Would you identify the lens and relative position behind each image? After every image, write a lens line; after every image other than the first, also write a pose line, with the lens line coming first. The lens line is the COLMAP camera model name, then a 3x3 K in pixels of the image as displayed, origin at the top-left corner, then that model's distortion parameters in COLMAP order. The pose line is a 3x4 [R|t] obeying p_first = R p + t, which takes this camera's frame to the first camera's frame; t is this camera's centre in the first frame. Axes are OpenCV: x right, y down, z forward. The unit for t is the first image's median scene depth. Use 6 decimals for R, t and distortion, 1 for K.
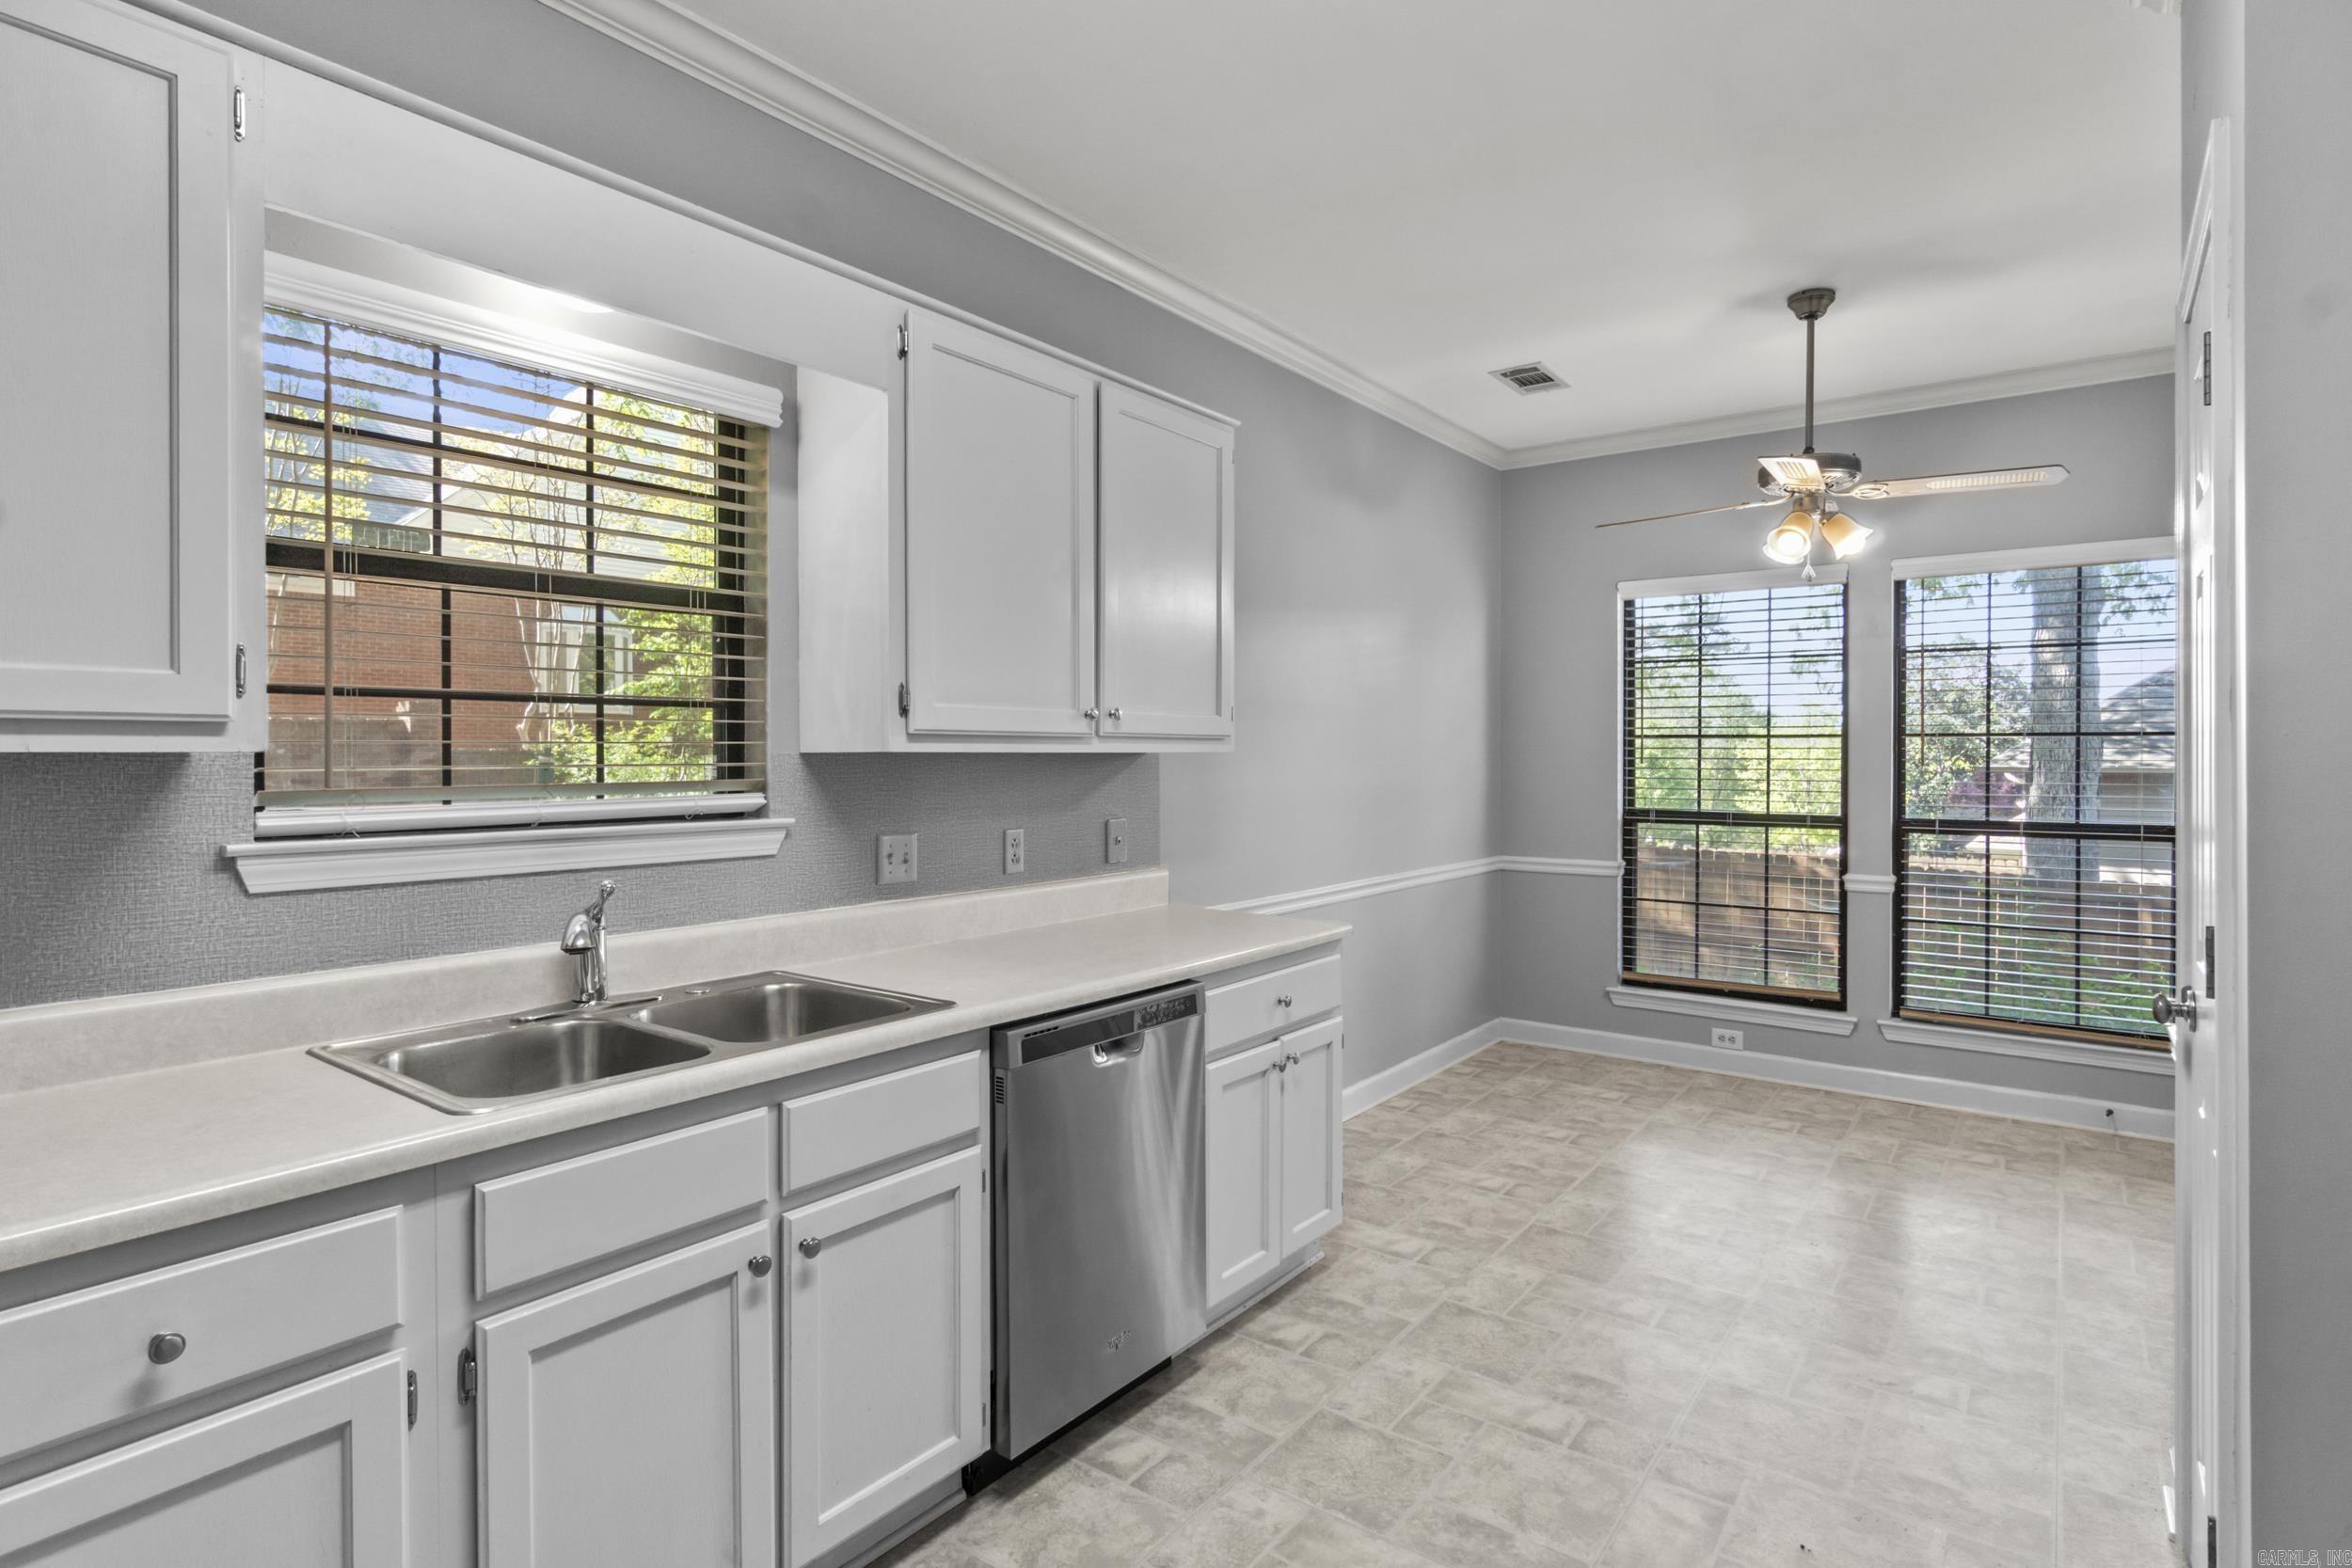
lens RADIAL K [[1191.4, 0, 1175.9], [0, 1191.4, 768.9], [0, 0, 1]] dist [-0.007305, 0.002563]
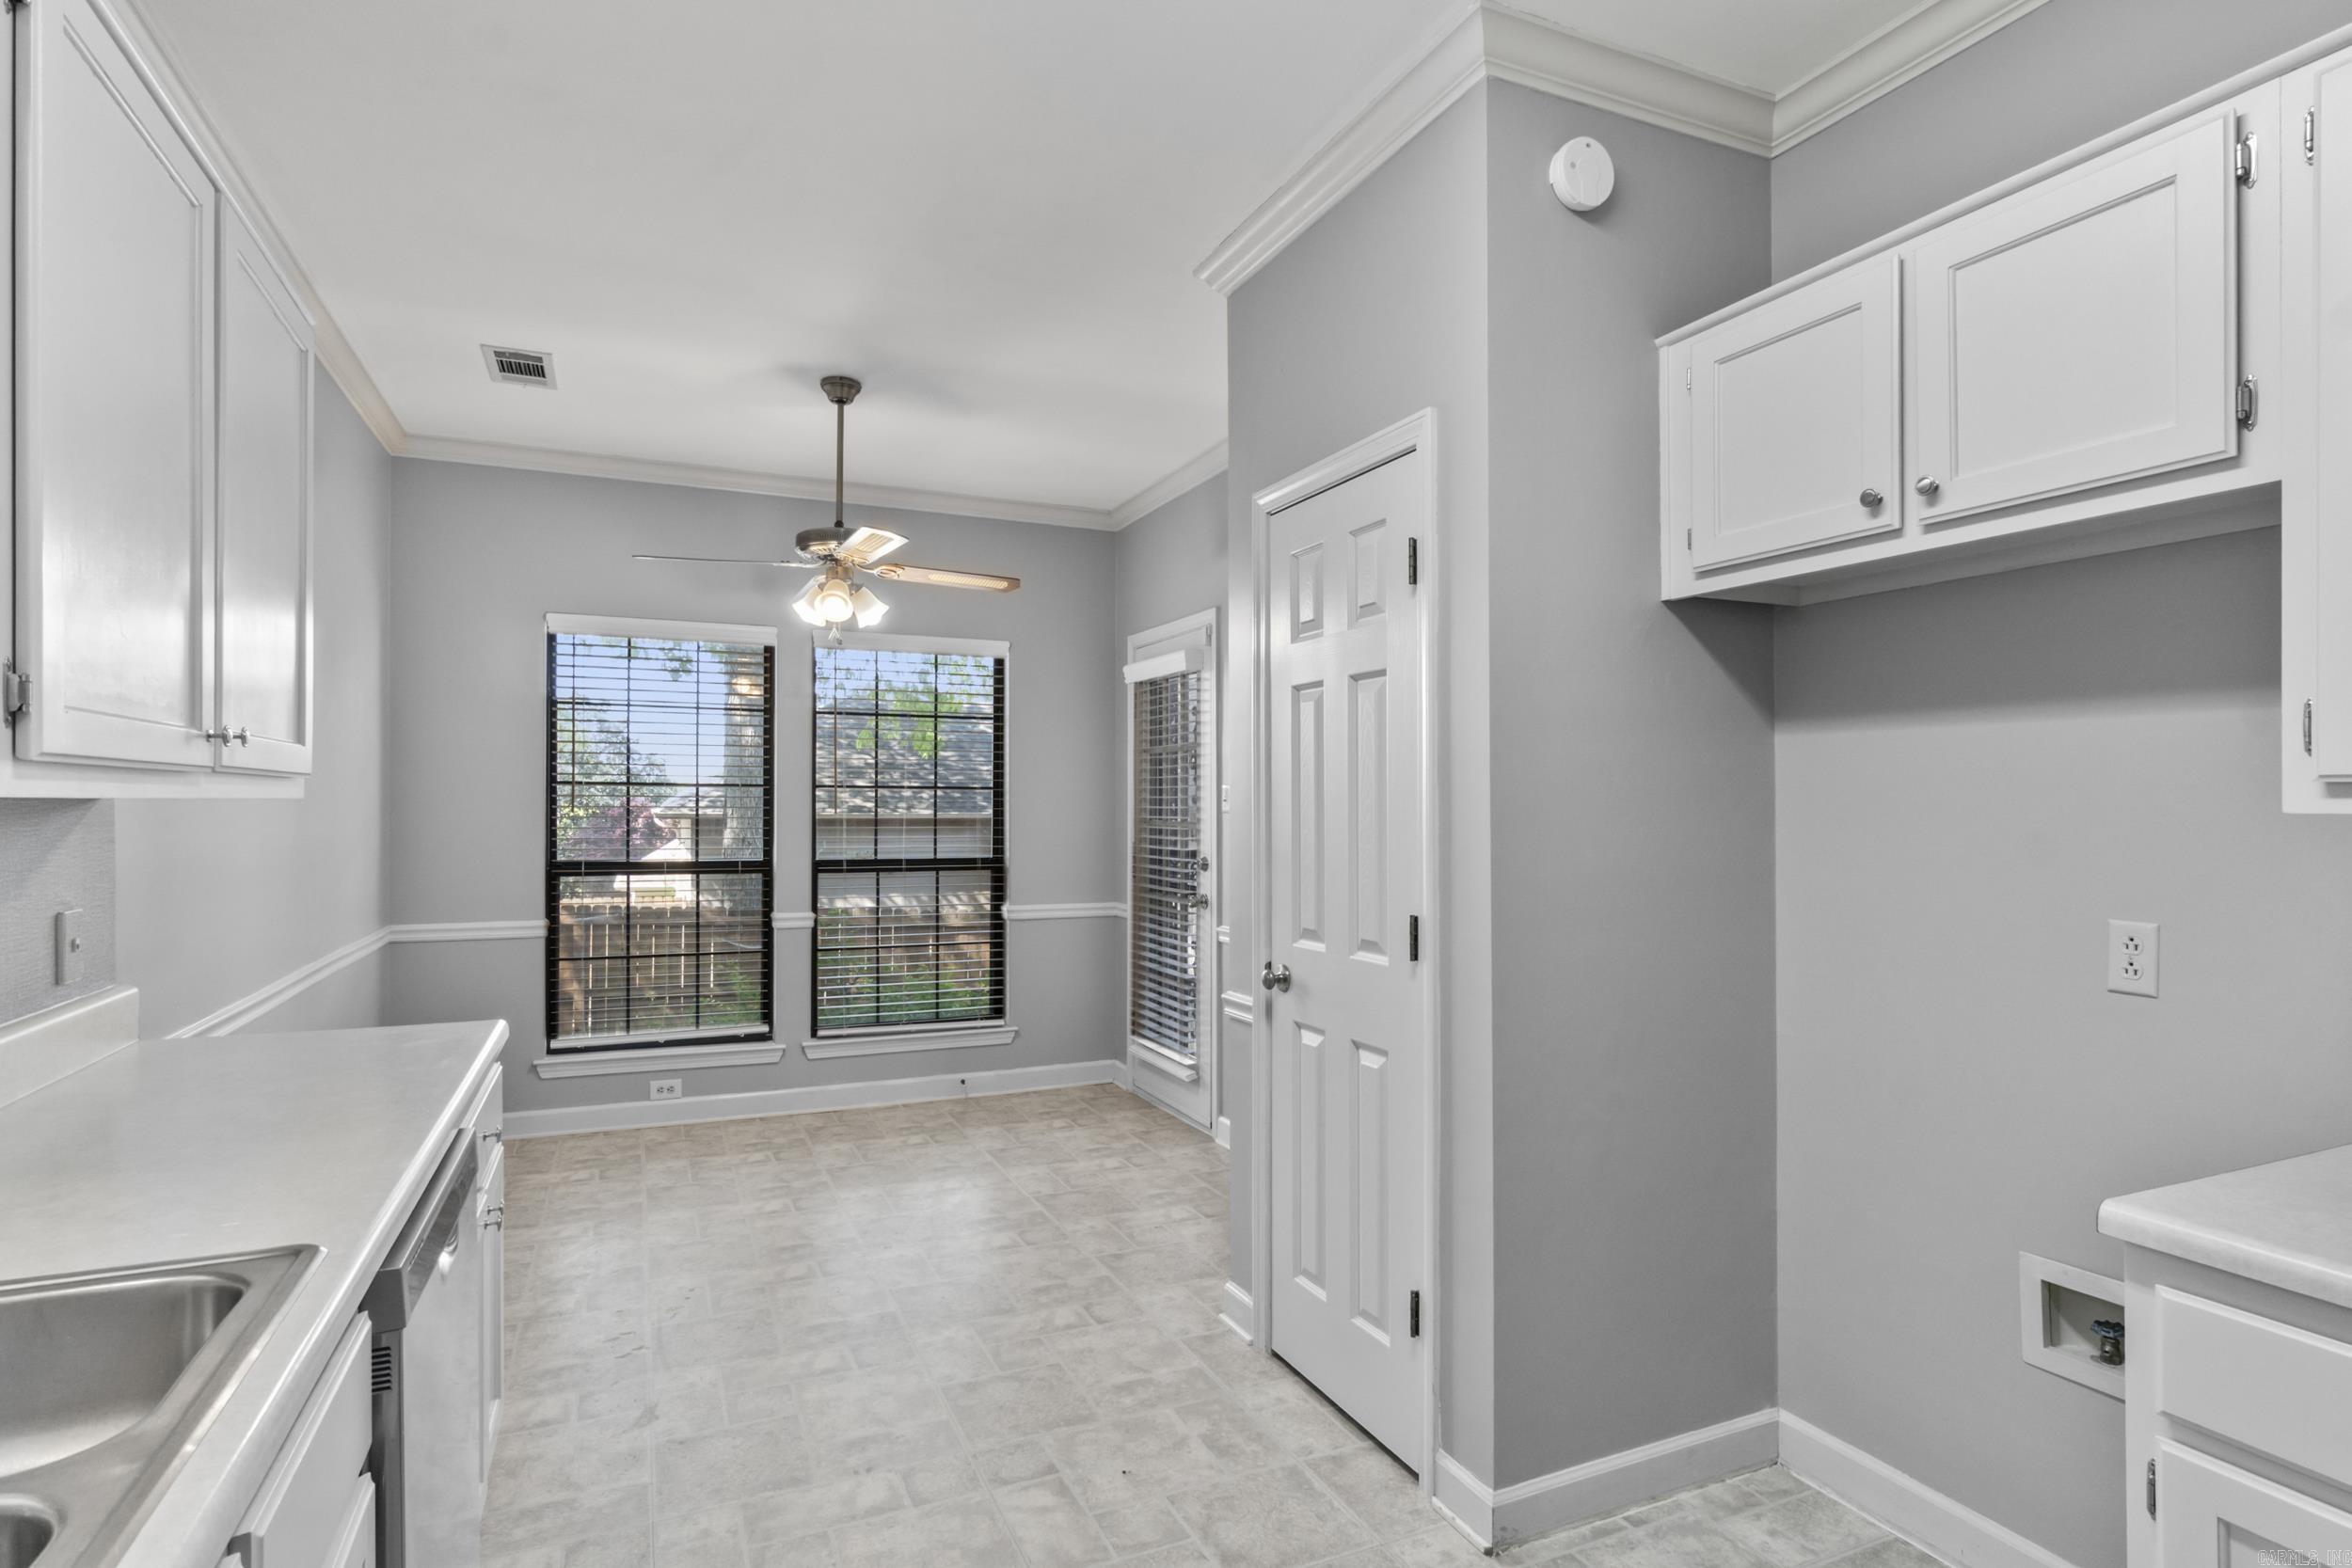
lens RADIAL K [[1191.4, 0, 1168.8], [0, 1191.4, 798.5], [0, 0, 1]] dist [-0.007305, 0.002563]
pose [[0.489859, 0.004926, 0.871788, -0.212093], [0.007475, 0.999924, -0.009851, -0.002218], [-0.871770, 0.011342, 0.489785, 0.160221]]
